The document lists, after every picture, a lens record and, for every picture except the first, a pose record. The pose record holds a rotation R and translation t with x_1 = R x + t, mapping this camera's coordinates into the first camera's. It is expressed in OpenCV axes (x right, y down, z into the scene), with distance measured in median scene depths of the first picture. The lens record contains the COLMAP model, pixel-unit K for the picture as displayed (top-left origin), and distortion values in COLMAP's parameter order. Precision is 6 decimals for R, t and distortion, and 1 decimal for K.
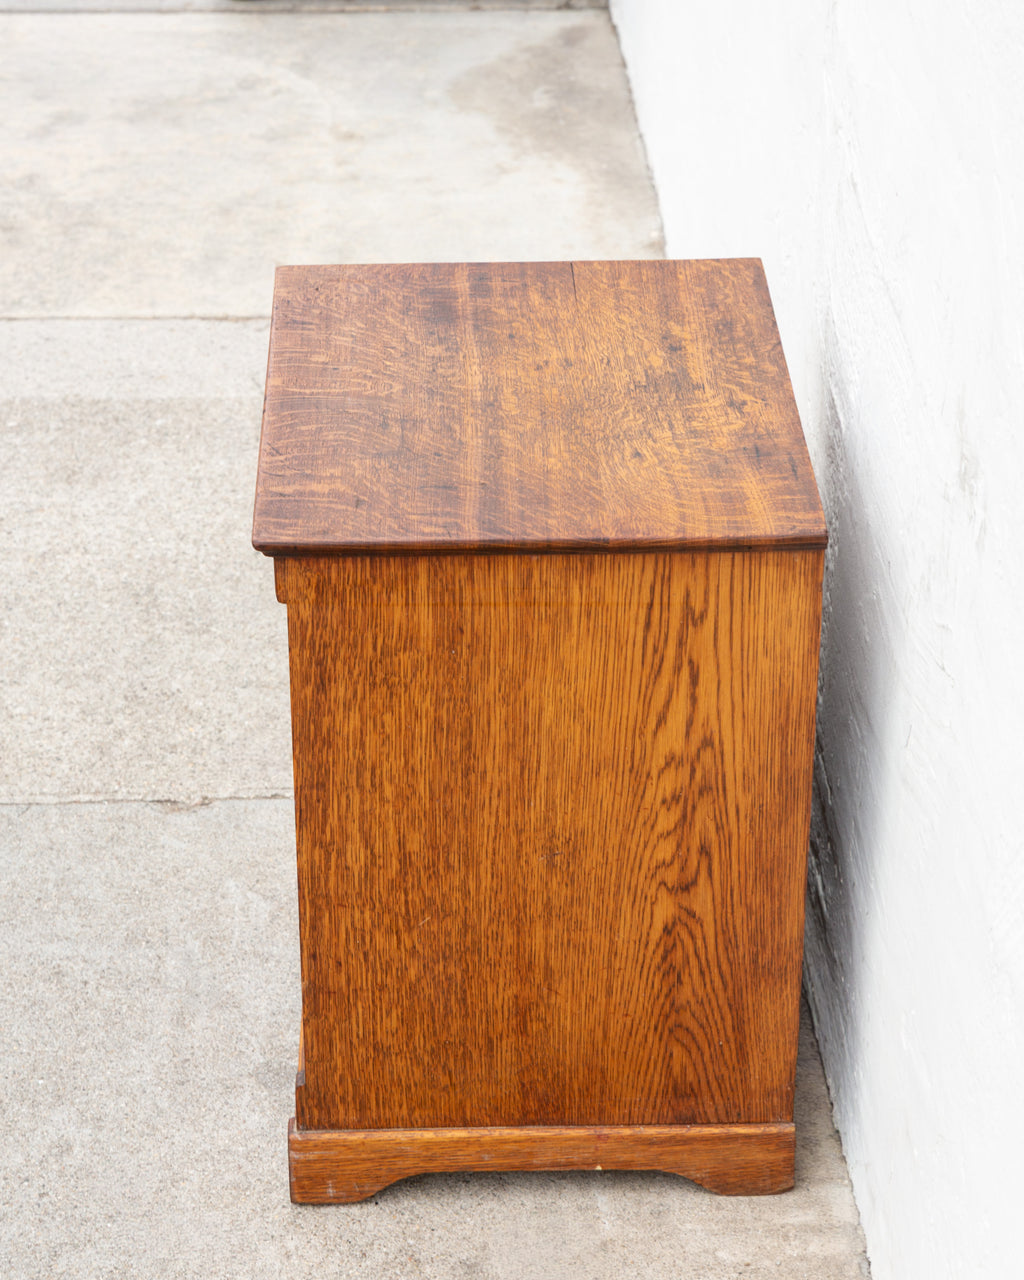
lens RADIAL K [[3167.9, 0, 513.6], [0, 3167.9, 591.6], [0, 0, 1]] dist [-0.072660, 0.676008]
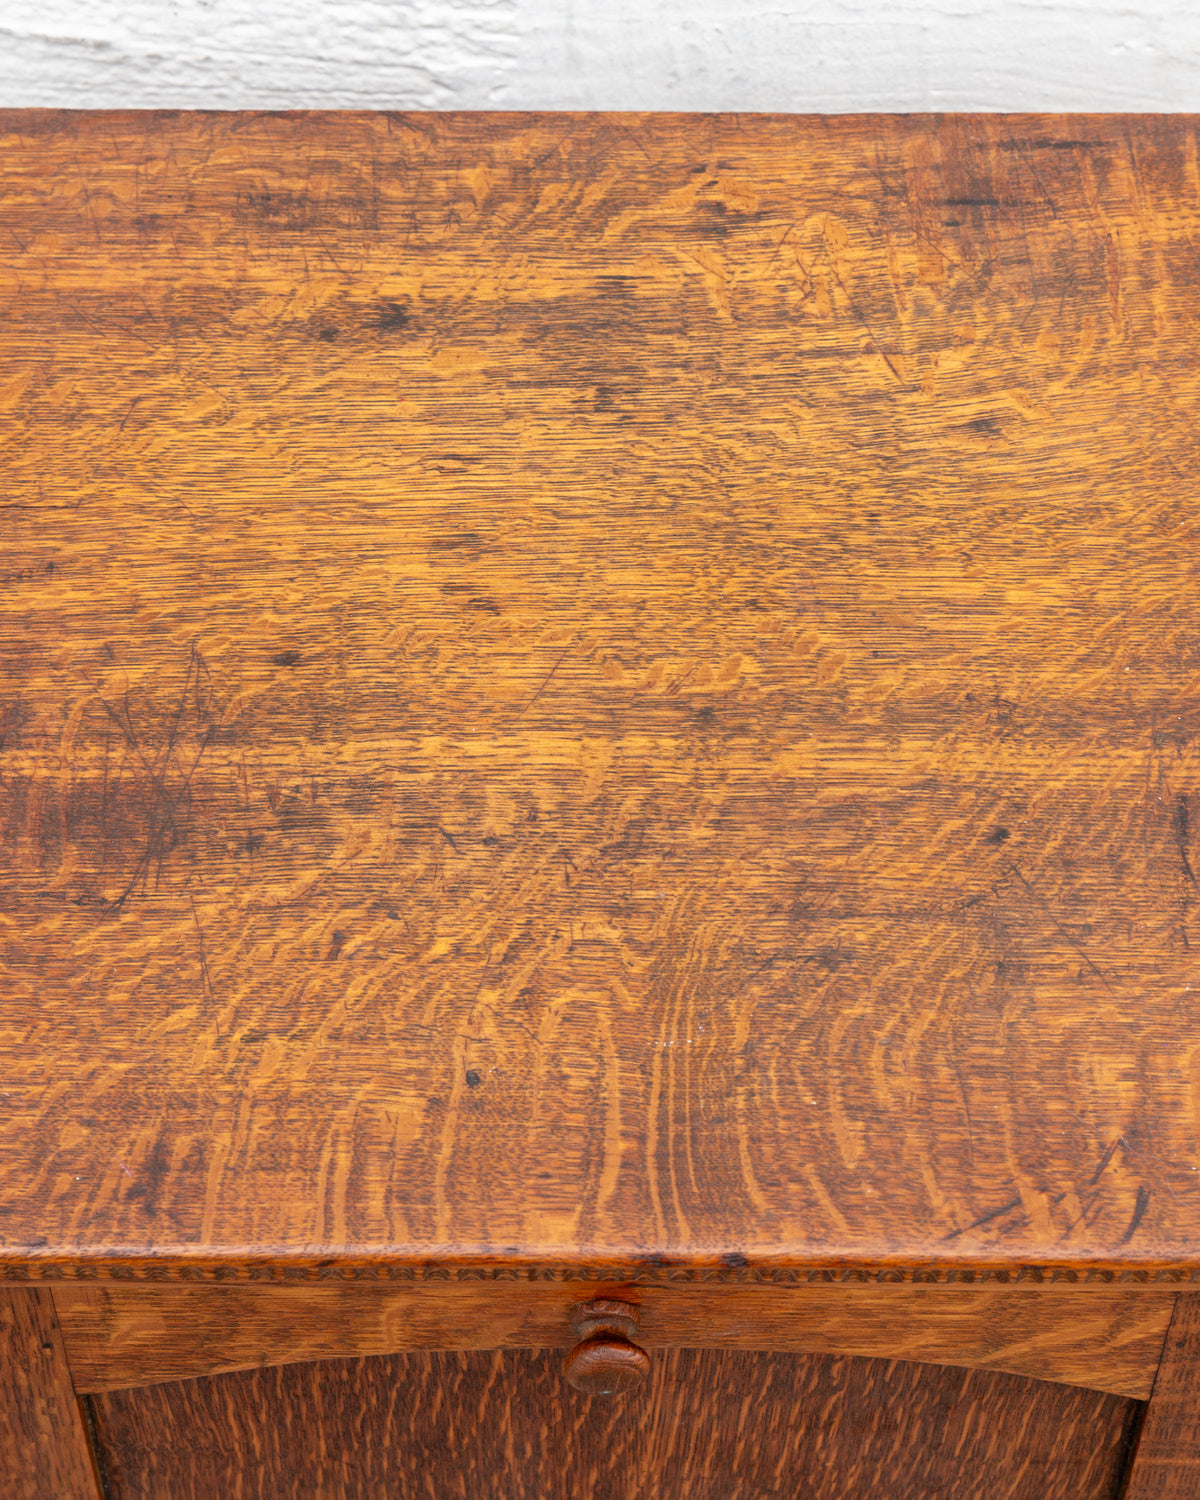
lens RADIAL K [[4144.3, 0, 620.1], [0, 4144.3, 501.8], [0, 0, 1]] dist [-0.028612, 0.148701]
pose [[0.026672, -0.800722, 0.598443, -0.287179], [0.487336, 0.533112, 0.691589, -0.425437], [-0.872807, 0.273197, 0.404439, 0.808026]]
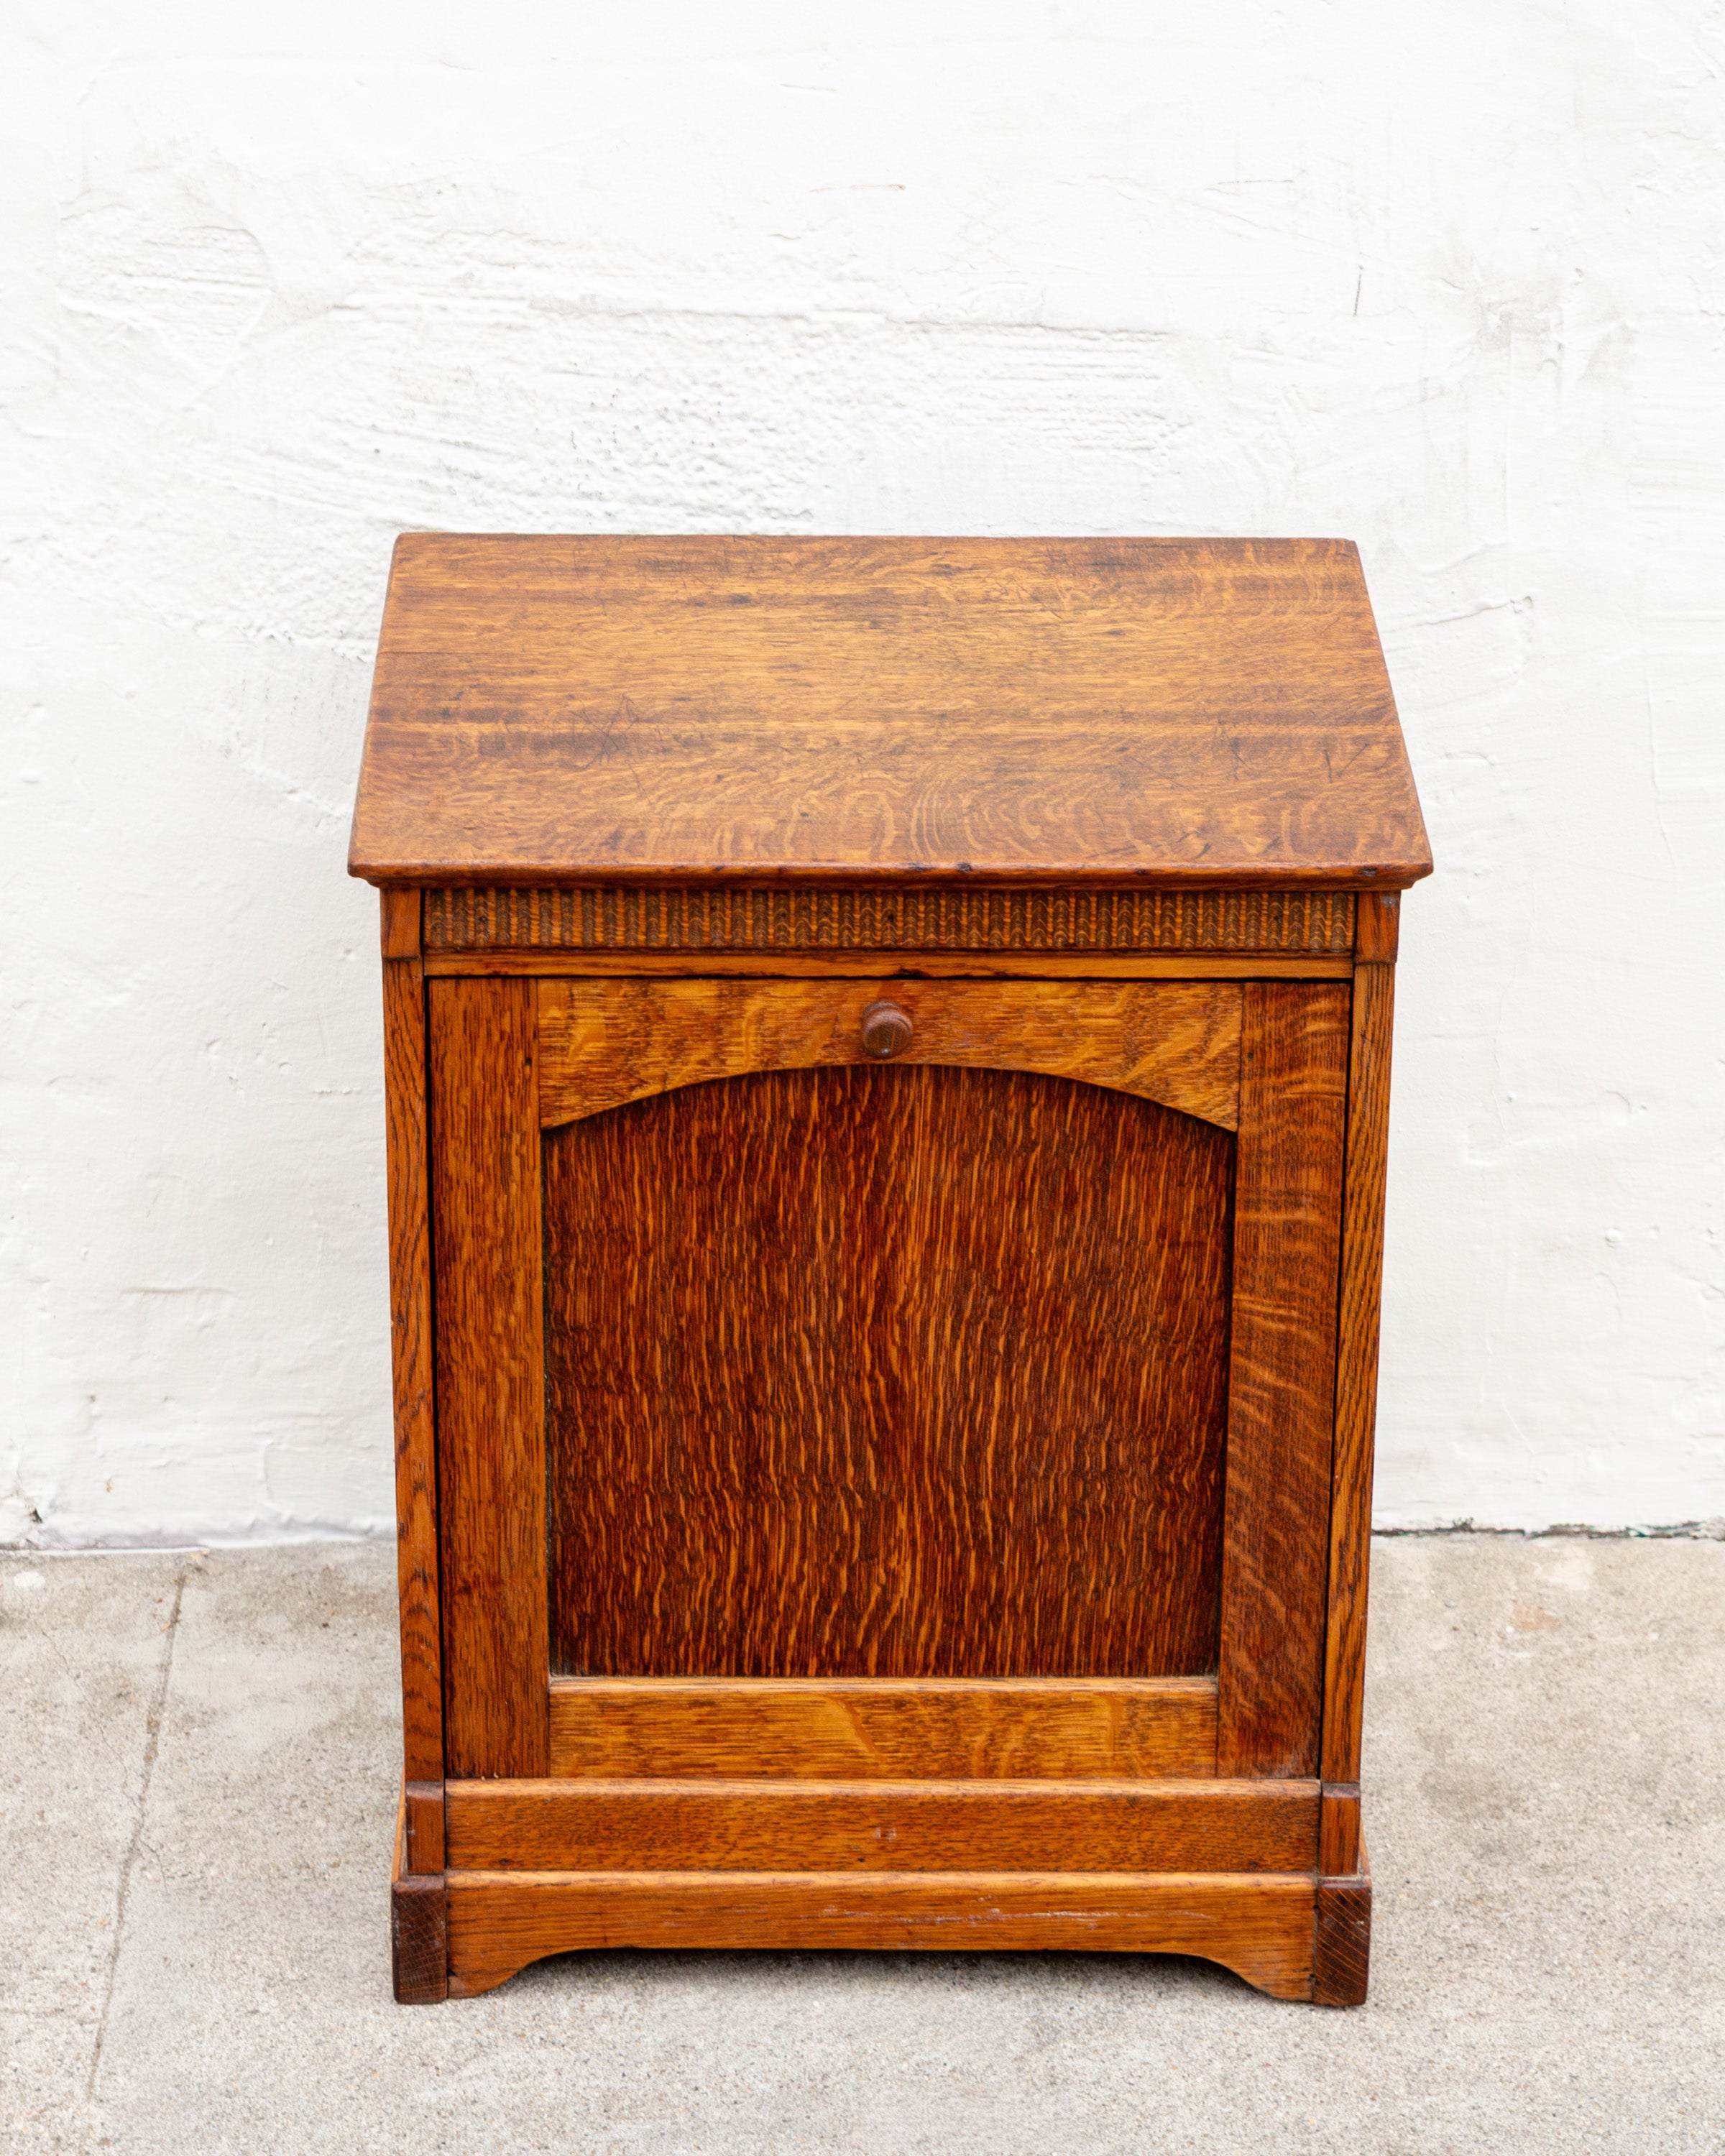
lens RADIAL K [[6280.8, 0, 865.3], [0, 6280.8, 821.7], [0, 0, 1]] dist [0.041459, -2.040078]
pose [[0.014643, -0.395493, 0.918352, -1.146264], [0.487284, 0.804827, 0.338833, -0.467245], [-0.873121, 0.442537, 0.204502, 0.779585]]
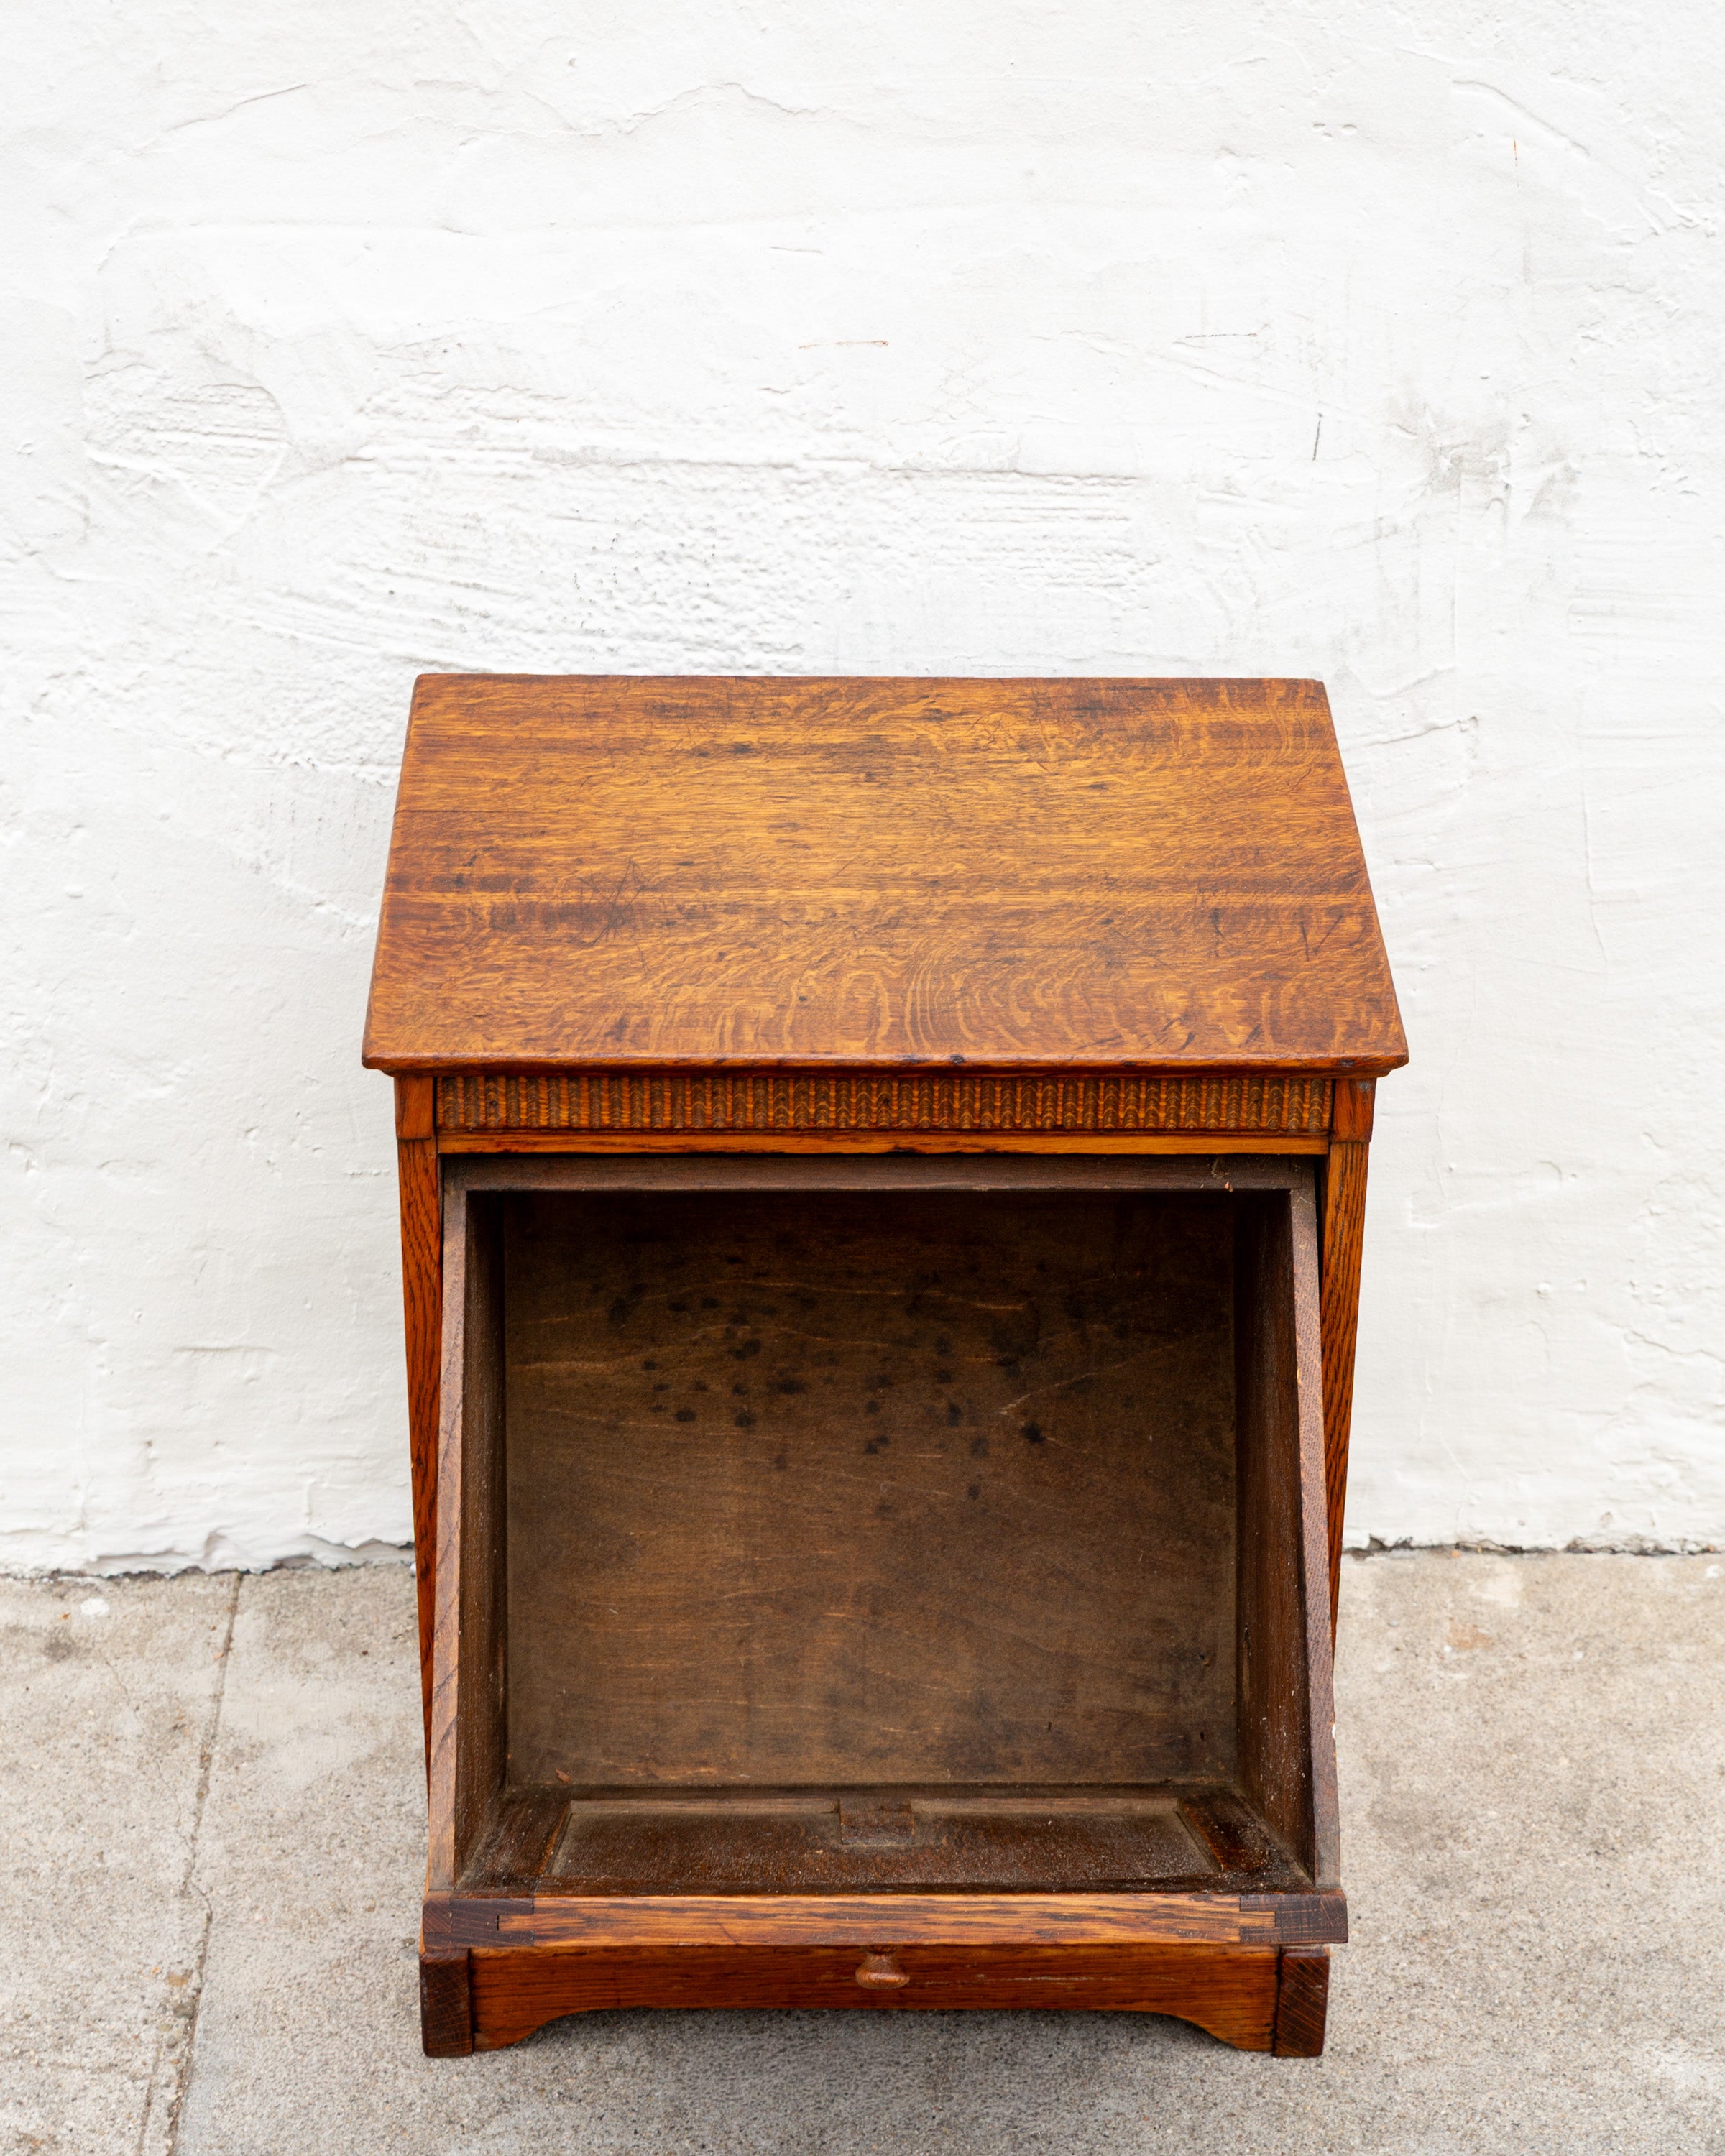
lens RADIAL K [[4899.0, 0, 892.0], [0, 4899.0, 1078.7], [0, 0, 1]] dist [0.011391, -0.197137]
pose [[0.007623, -0.496562, 0.867968, -0.898954], [0.483751, 0.761497, 0.431402, -0.466307], [-0.875172, 0.416592, 0.246017, 0.786313]]
